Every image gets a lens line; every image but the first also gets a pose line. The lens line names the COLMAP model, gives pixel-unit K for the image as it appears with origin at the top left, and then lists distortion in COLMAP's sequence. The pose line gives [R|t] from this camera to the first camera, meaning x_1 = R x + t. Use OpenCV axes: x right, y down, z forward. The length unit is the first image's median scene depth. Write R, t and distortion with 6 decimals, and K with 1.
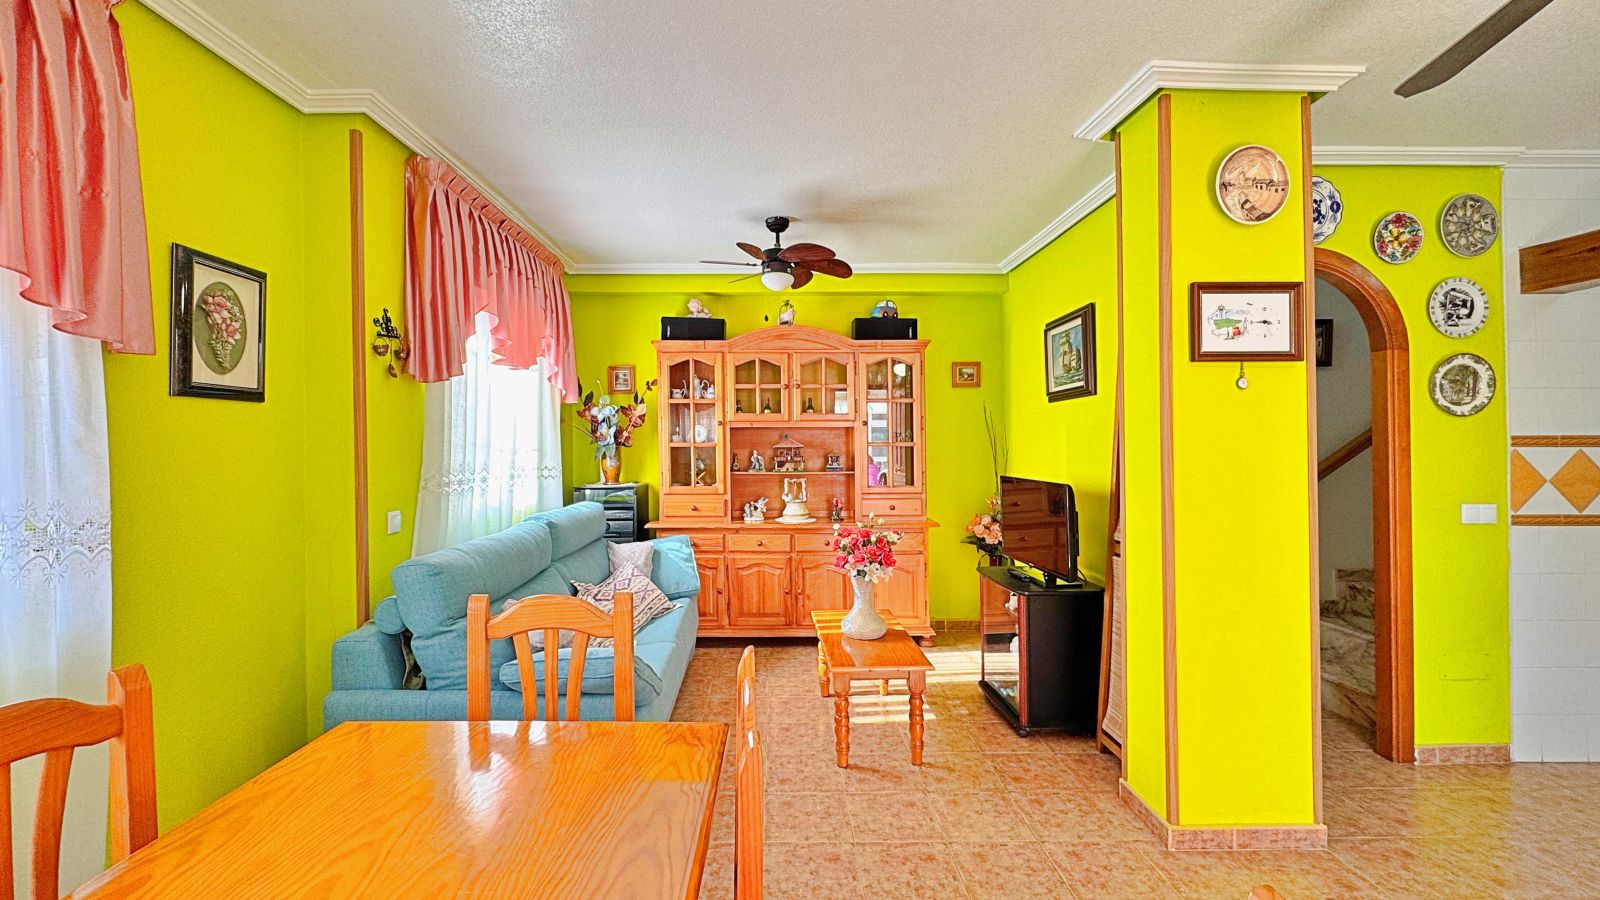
lens RADIAL K [[644.2, 0, 813.5], [0, 644.2, 435.5], [0, 0, 1]] dist [-0.005775, 0.001195]
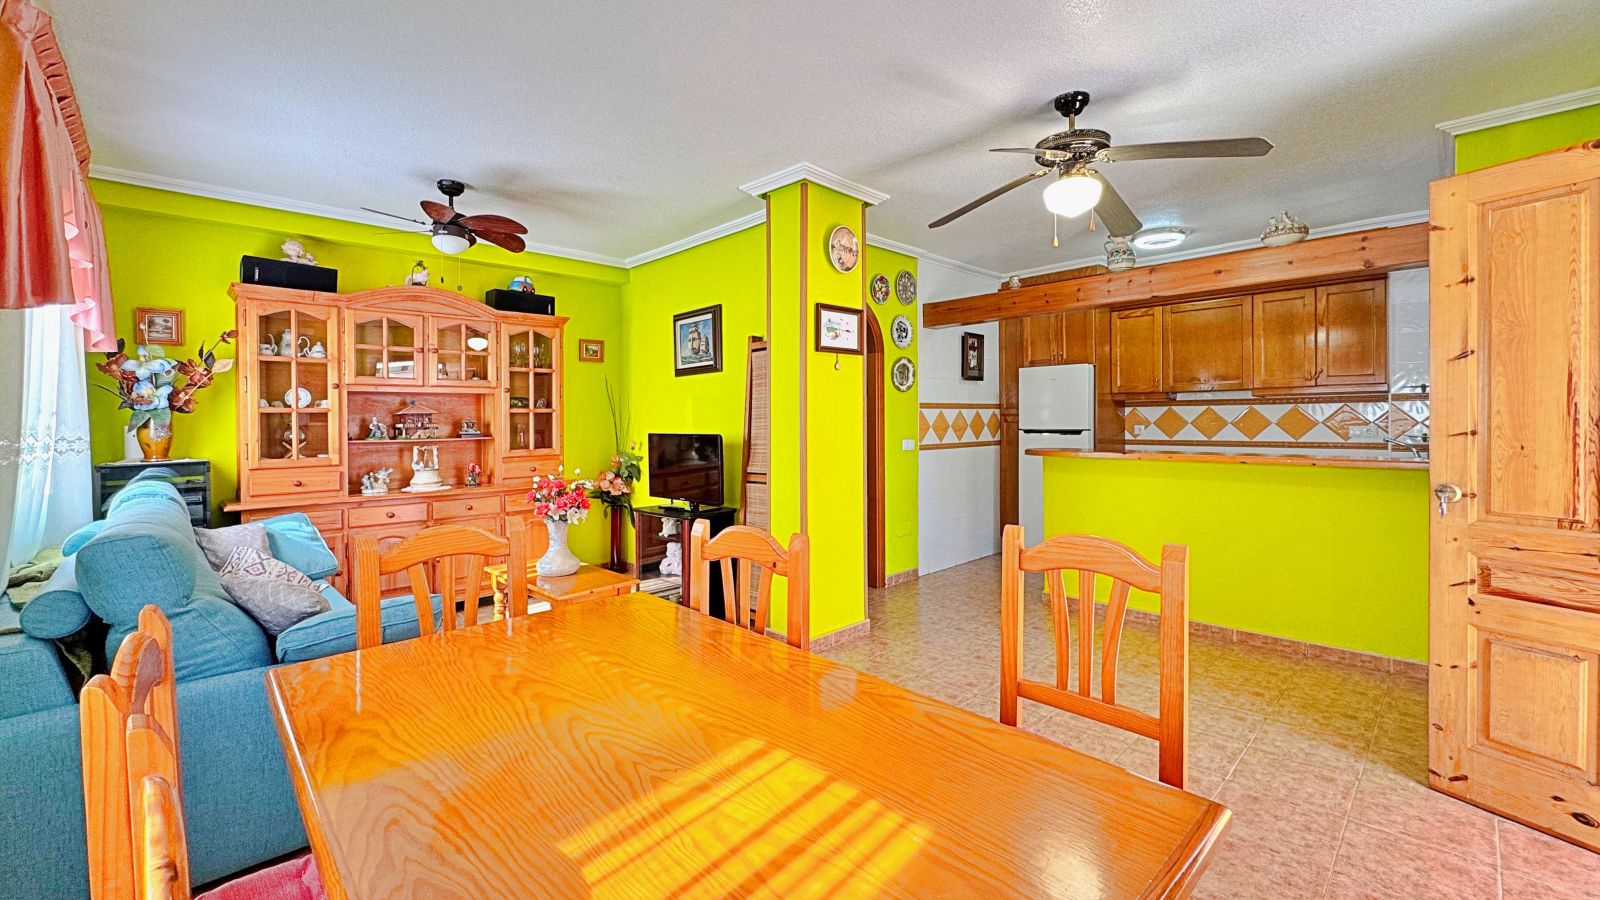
lens RADIAL K [[608.6, 0, 796.3], [0, 608.6, 422.8], [0, 0, 1]] dist [-0.006883, -0.000442]
pose [[0.745198, -0.009404, 0.666777, -0.290715], [0.001541, 0.999922, 0.012381, 0.028445], [-0.666842, -0.008199, 0.745154, -0.070039]]
